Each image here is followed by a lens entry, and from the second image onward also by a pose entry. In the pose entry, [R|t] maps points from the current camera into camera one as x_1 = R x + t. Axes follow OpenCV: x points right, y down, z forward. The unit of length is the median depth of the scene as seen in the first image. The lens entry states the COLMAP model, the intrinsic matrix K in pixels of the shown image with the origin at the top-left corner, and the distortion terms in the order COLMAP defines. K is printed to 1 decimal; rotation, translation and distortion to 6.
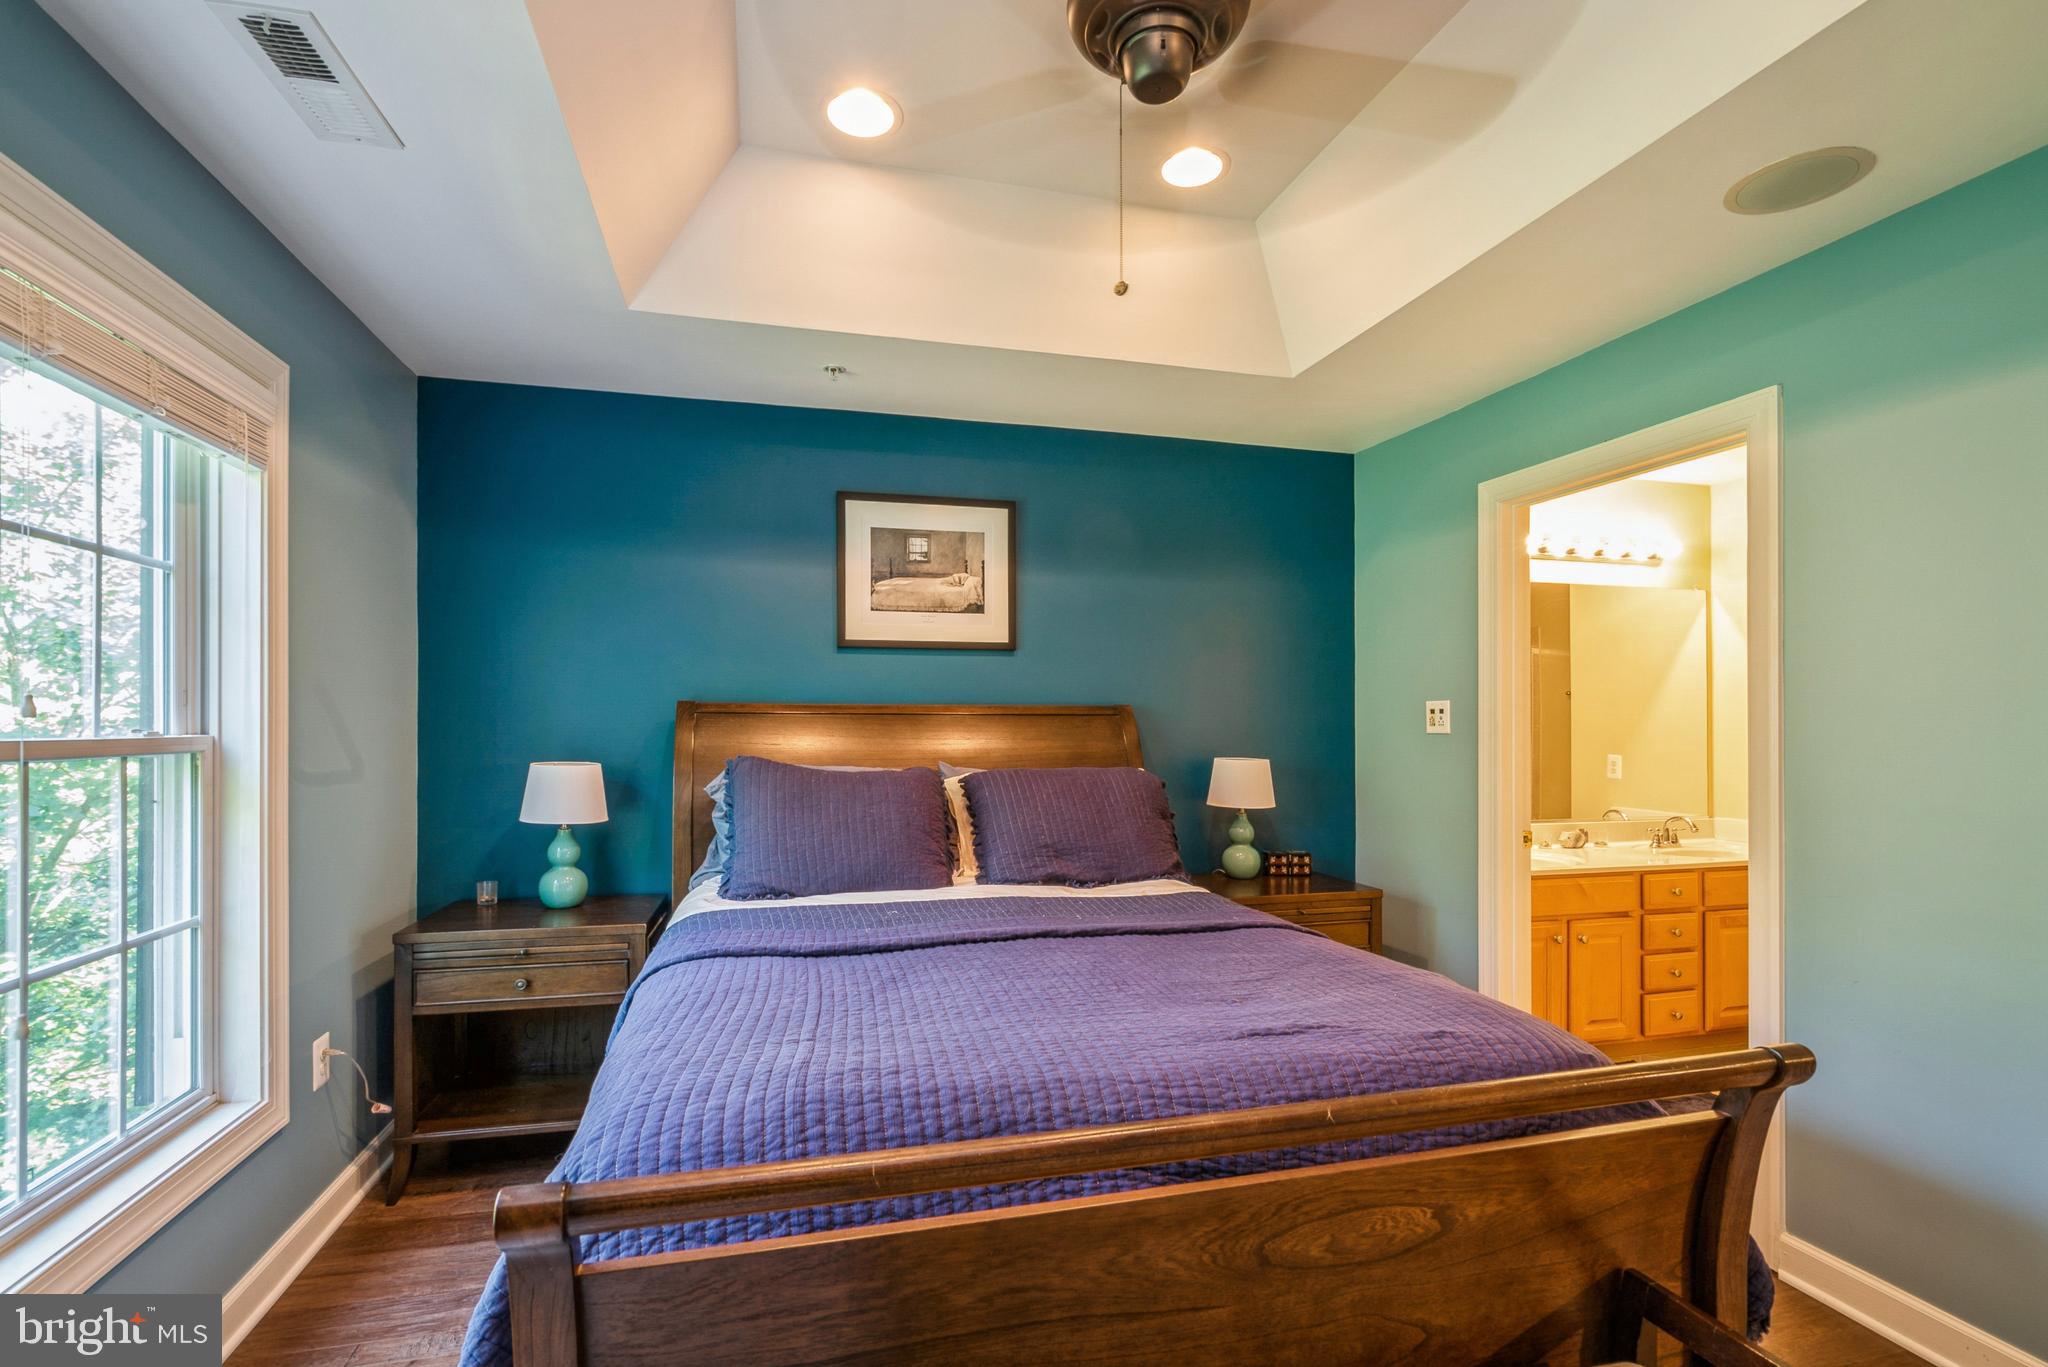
lens RADIAL K [[926.5, 0, 1012.6], [0, 926.5, 716.2], [0, 0, 1]] dist [0.001475, 0.000172]
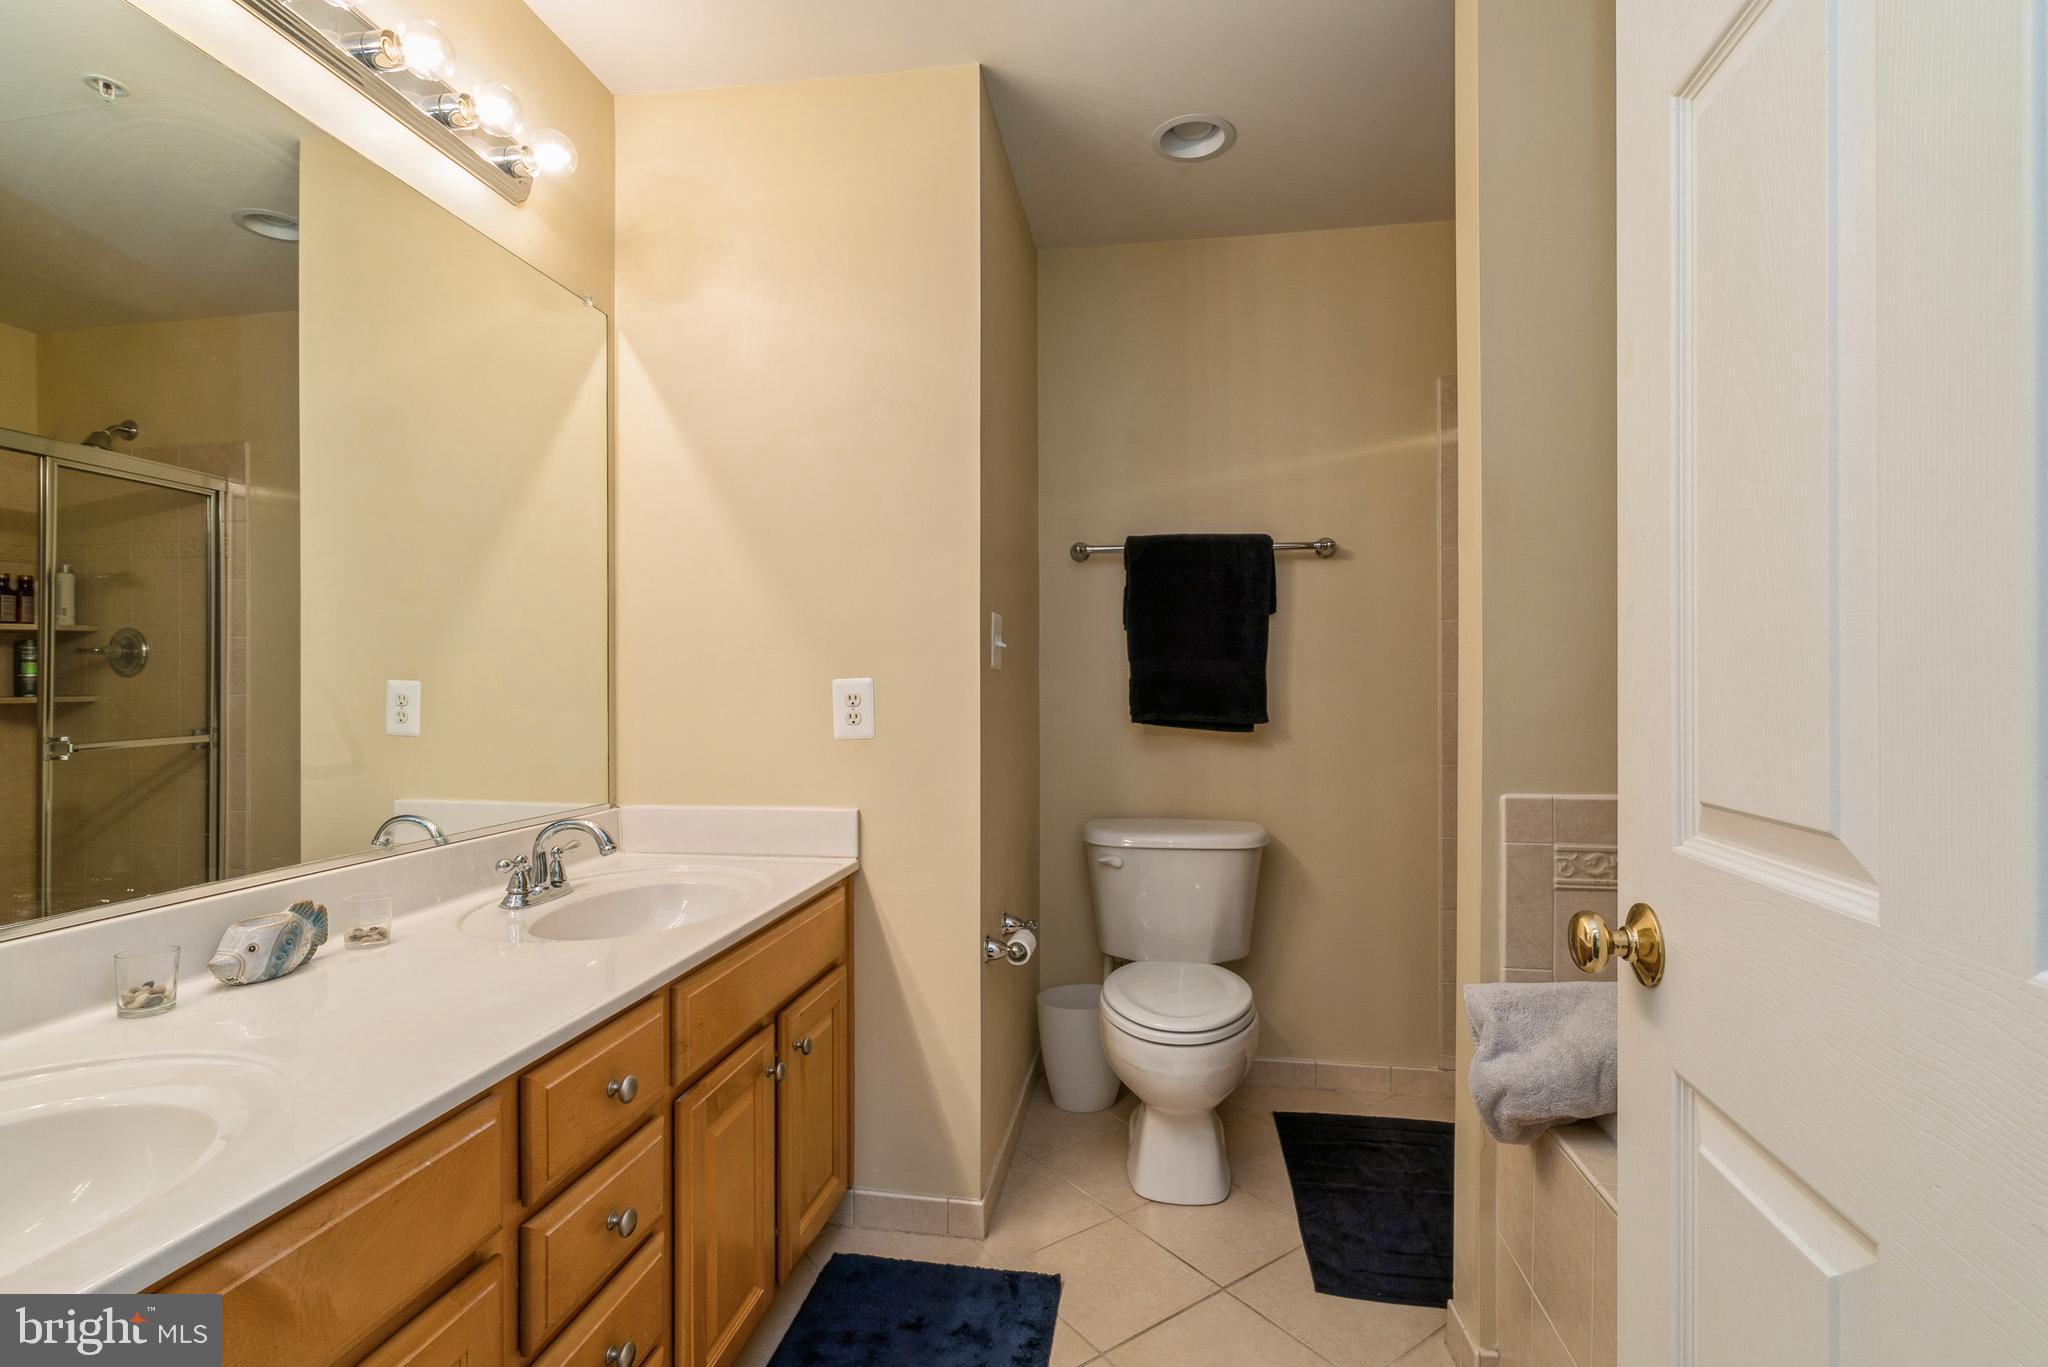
lens RADIAL K [[940.5, 0, 1023.8], [0, 940.5, 688.7], [0, 0, 1]] dist [-0.000093, -0.000030]
pose [[0.390523, -0.001723, 0.920591, 0.406983], [-0.006933, 0.999964, 0.004812, 0.047090], [-0.920567, -0.008261, 0.390498, 0.638595]]
